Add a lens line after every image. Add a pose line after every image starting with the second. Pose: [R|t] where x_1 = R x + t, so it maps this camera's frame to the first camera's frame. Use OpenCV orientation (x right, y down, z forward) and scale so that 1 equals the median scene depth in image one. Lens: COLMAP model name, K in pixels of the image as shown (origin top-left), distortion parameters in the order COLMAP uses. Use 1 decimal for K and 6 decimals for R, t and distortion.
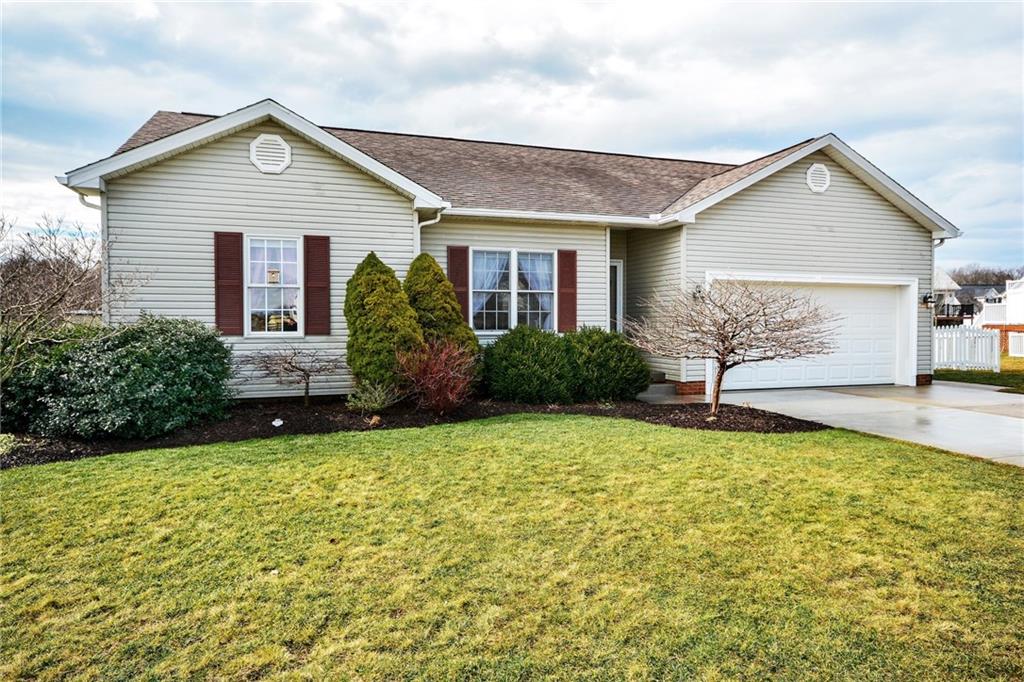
lens RADIAL K [[626.5, 0, 512.0], [0, 626.5, 341.0], [0, 0, 1]] dist [-0.003835, -0.001875]
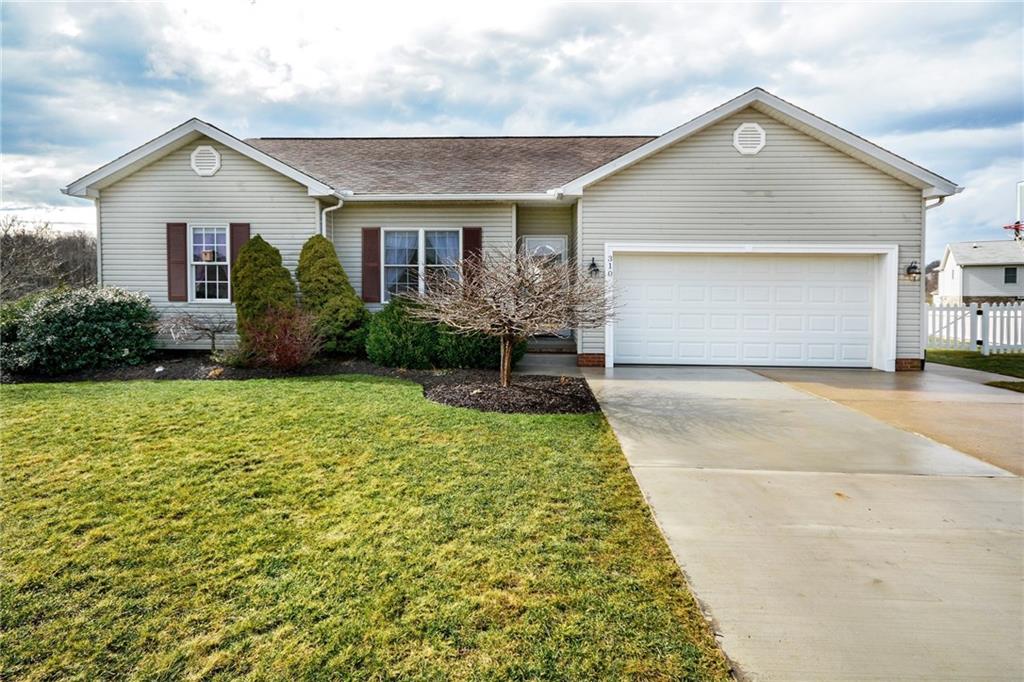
lens RADIAL K [[490.2, 0, 510.5], [0, 490.2, 311.8], [0, 0, 1]] dist [-0.001977, 0.000038]
pose [[0.936011, 0.018757, -0.351472, 0.467519], [-0.018869, 0.999817, 0.003105, -0.002390], [0.351466, 0.003725, 0.936193, 0.229046]]
